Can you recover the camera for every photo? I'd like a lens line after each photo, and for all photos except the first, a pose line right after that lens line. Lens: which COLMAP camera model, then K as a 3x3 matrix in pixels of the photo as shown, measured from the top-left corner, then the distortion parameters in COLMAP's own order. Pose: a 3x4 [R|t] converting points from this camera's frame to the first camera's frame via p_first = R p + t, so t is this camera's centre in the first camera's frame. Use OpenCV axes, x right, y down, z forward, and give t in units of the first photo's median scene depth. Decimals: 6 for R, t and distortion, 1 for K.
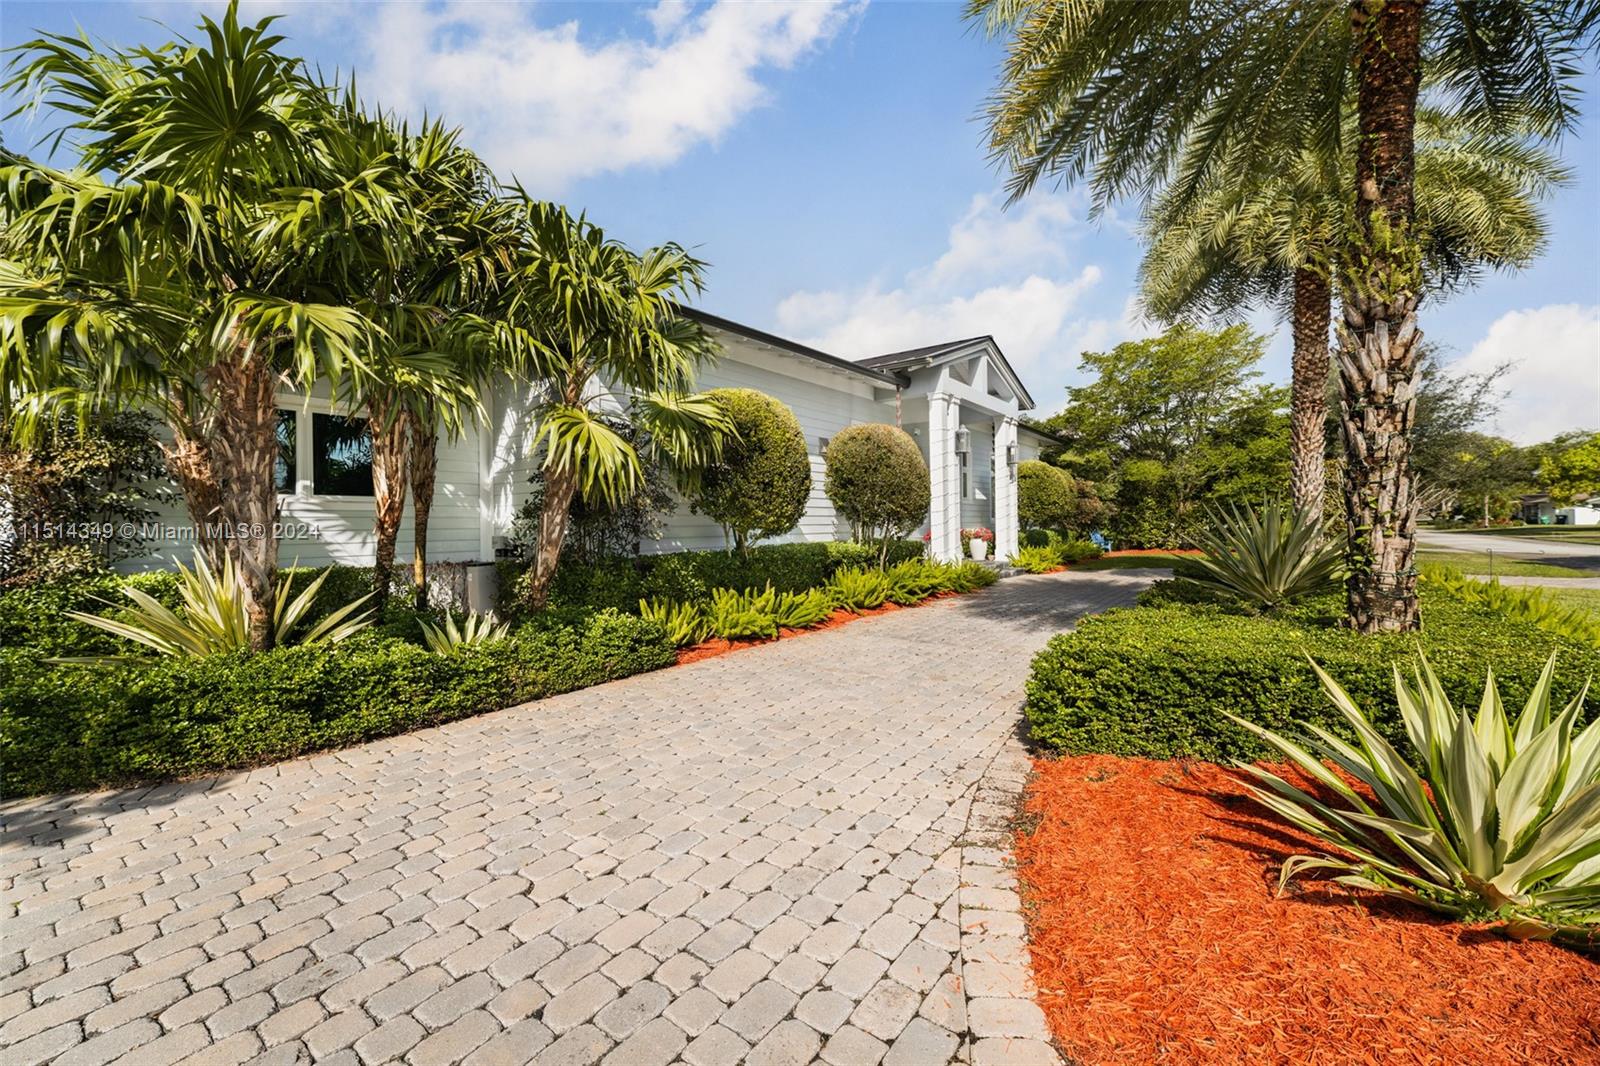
lens RADIAL K [[653.3, 0, 800.0], [0, 653.3, 533.0], [0, 0, 1]] dist [0.001488, -0.000009]
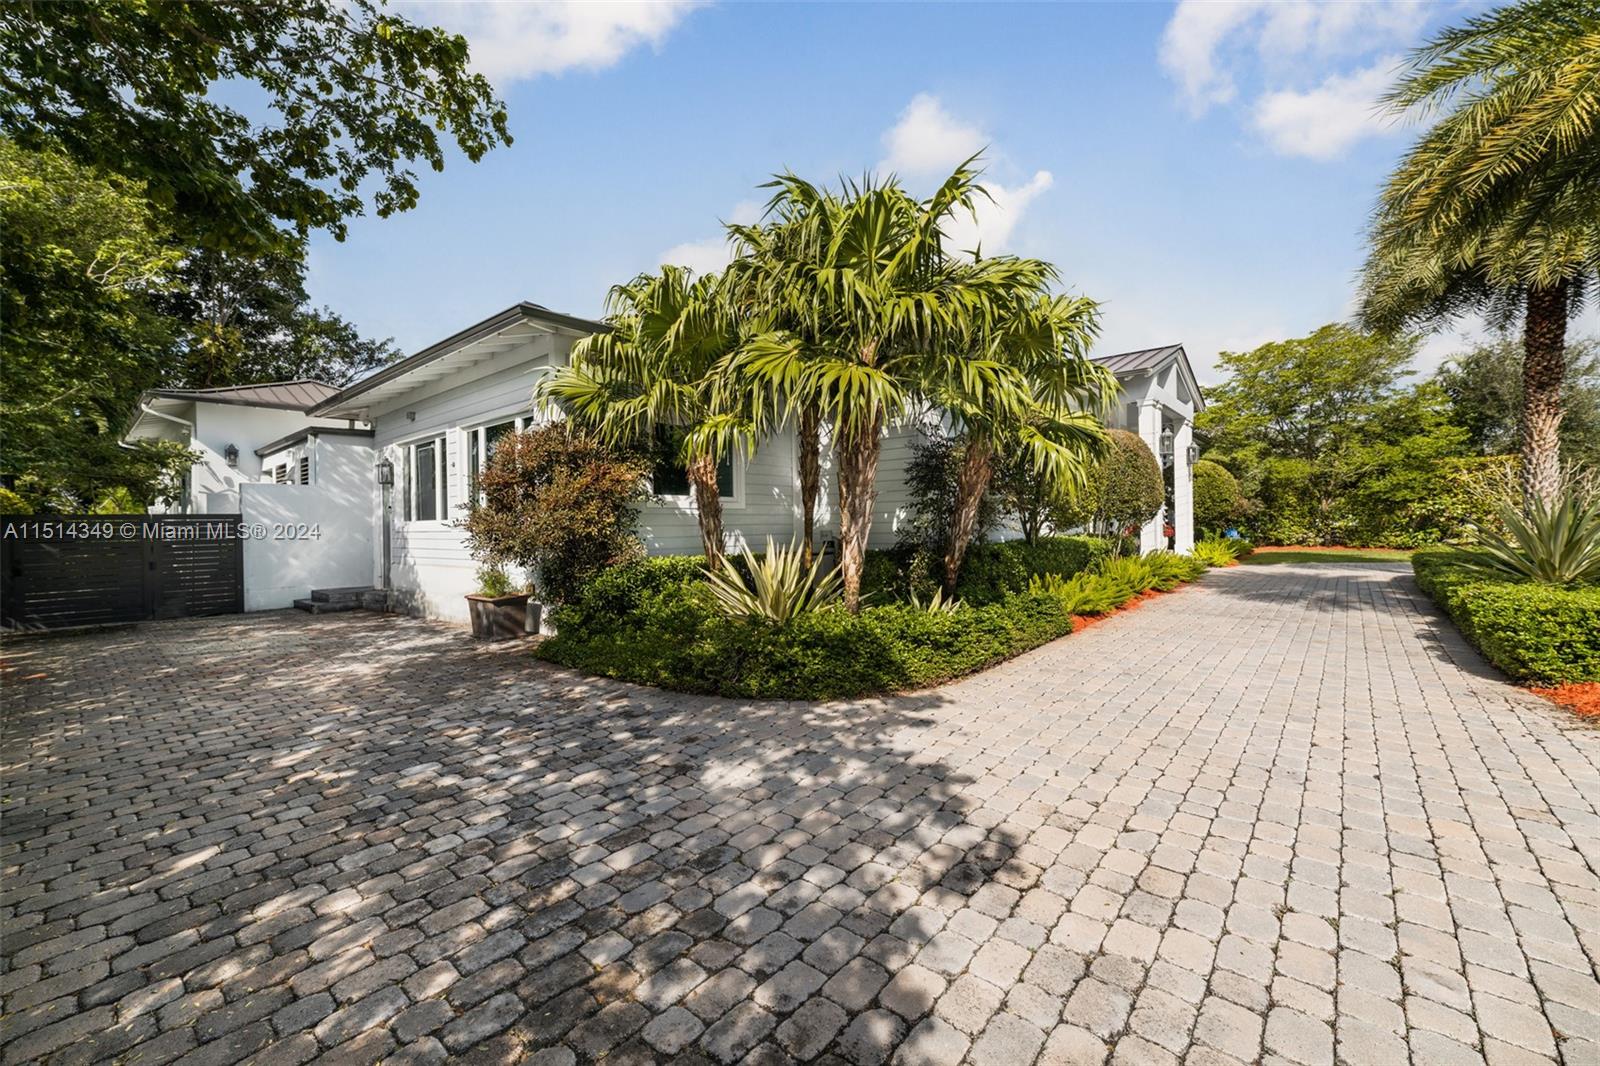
lens RADIAL K [[653.3, 0, 800.0], [0, 653.3, 533.0], [0, 0, 1]] dist [0.001488, -0.000009]
pose [[0.997877, -0.002199, -0.065094, -0.238330], [0.002177, 0.999998, -0.000409, 0.005708], [0.065095, 0.000266, 0.997879, -0.100210]]
